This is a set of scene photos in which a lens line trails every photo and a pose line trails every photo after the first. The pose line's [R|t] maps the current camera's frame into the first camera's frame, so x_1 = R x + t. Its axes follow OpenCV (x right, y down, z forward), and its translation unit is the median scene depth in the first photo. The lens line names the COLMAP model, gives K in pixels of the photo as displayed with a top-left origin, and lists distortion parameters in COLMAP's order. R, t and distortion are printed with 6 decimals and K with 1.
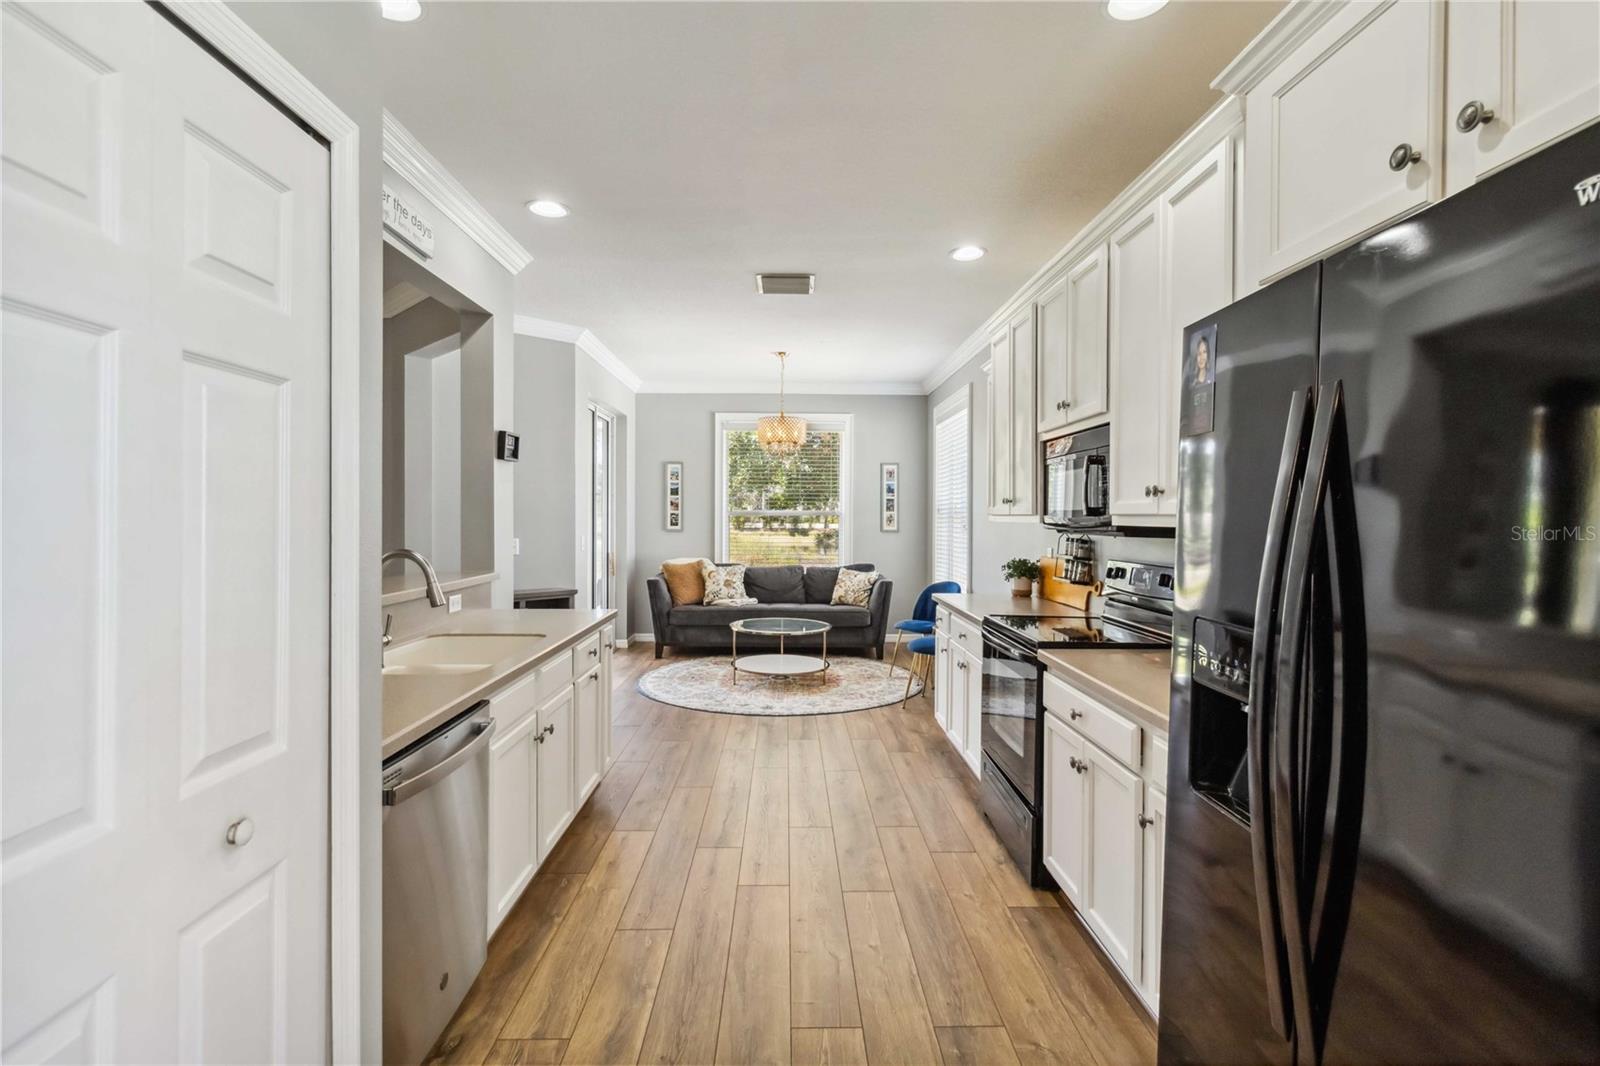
lens RADIAL K [[738.5, 0, 802.9], [0, 738.5, 529.3], [0, 0, 1]] dist [0.003195, 0.000357]
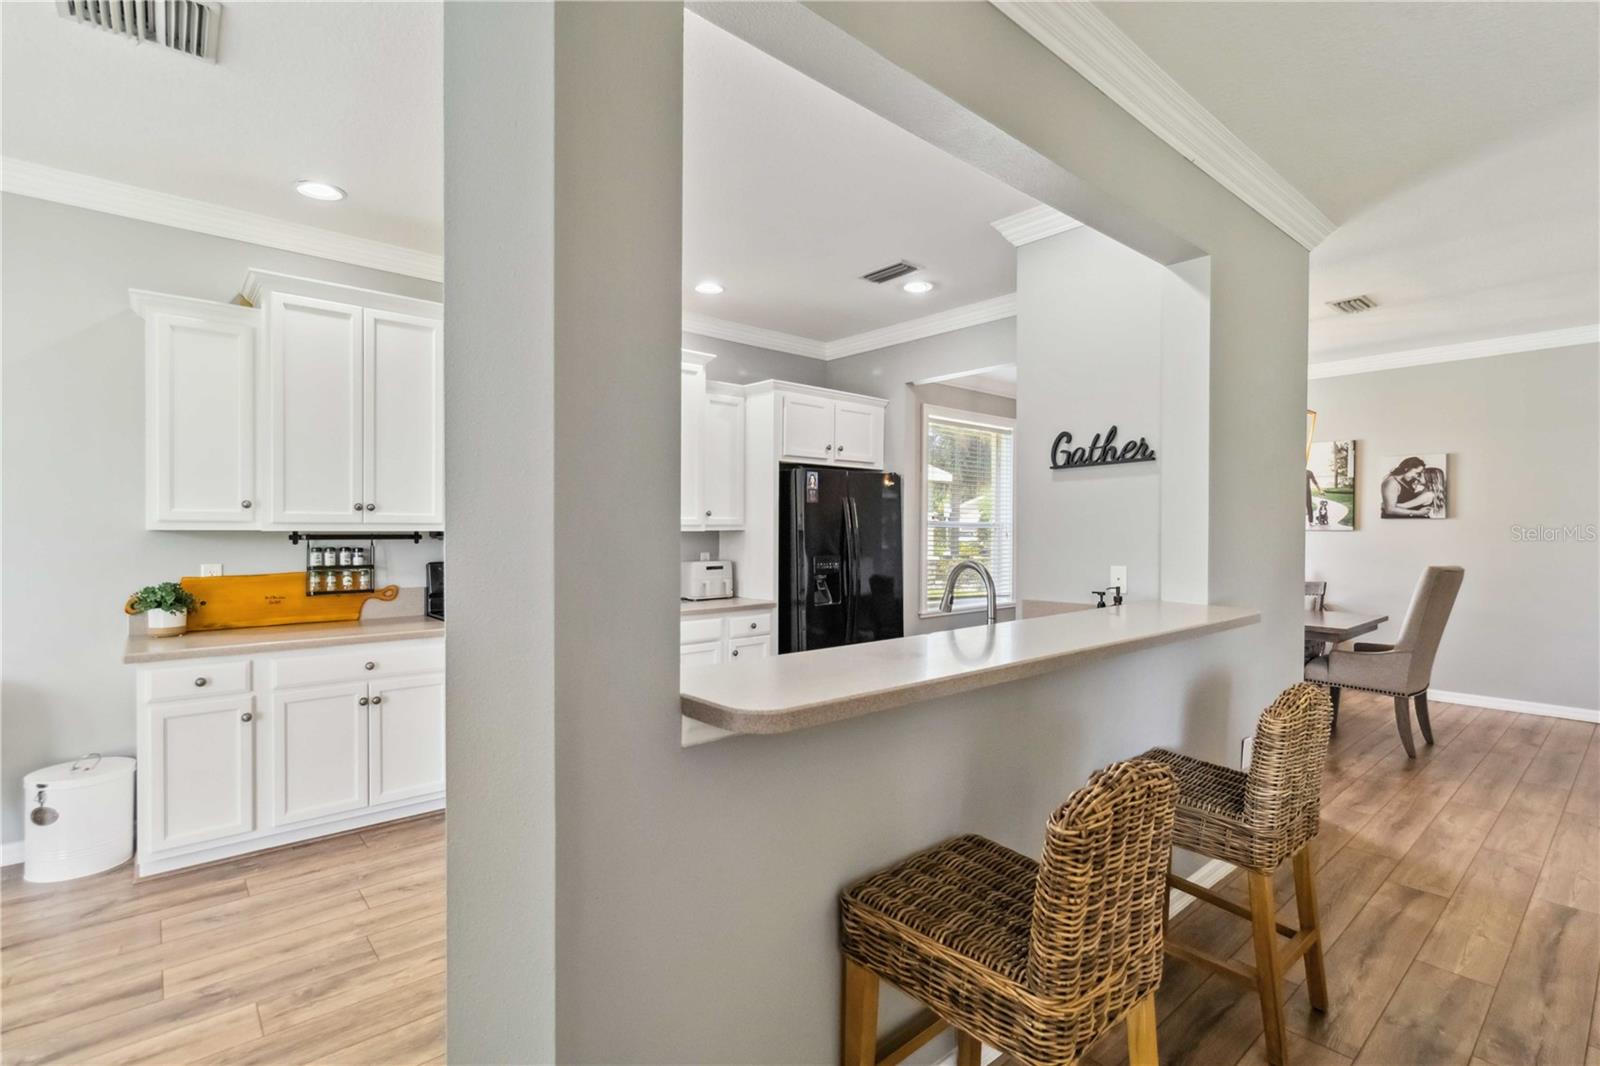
lens RADIAL K [[750.4, 0, 798.4], [0, 750.4, 532.5], [0, 0, 1]] dist [0.003924, 0.000694]
pose [[-0.634259, -0.012638, 0.773017, -0.540798], [0.008014, 0.999705, 0.022920, -0.016661], [-0.773079, 0.020732, -0.633971, 0.831929]]
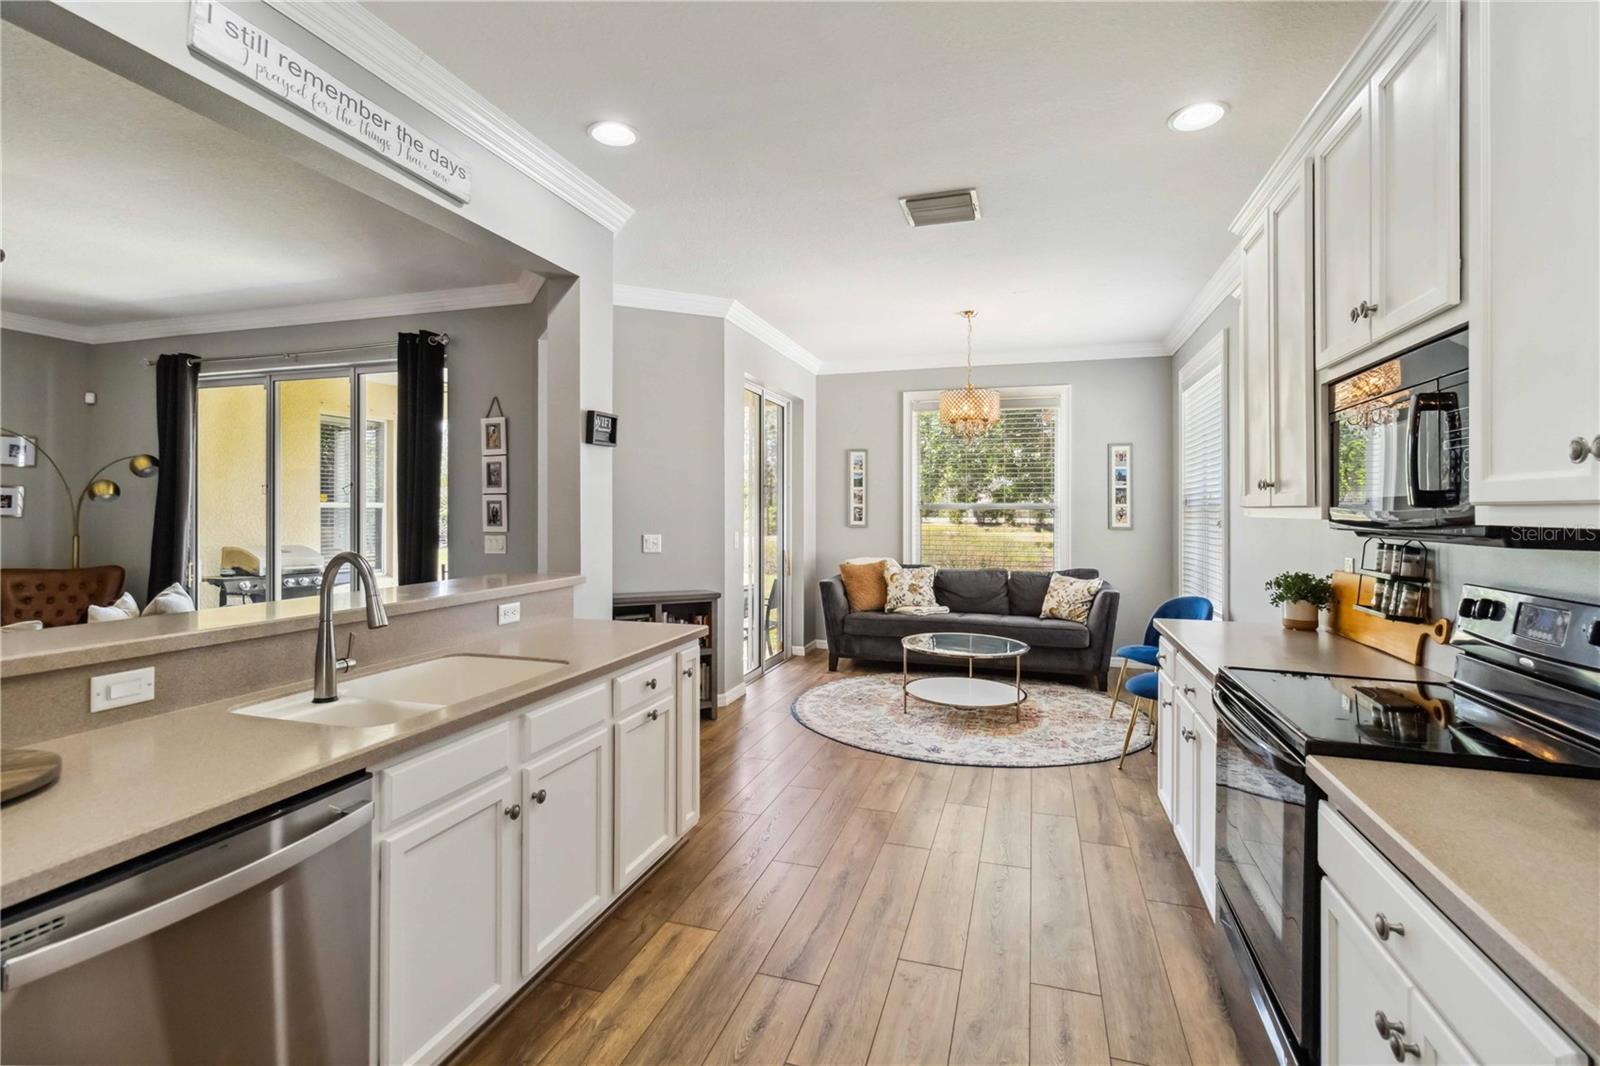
lens RADIAL K [[747.1, 0, 799.4], [0, 747.1, 510.7], [0, 0, 1]] dist [0.003305, 0.000610]
pose [[0.947008, -0.001457, -0.321206, 0.072119], [-0.004203, 0.999848, -0.016925, -0.002247], [0.321182, 0.017379, 0.946858, 0.182162]]
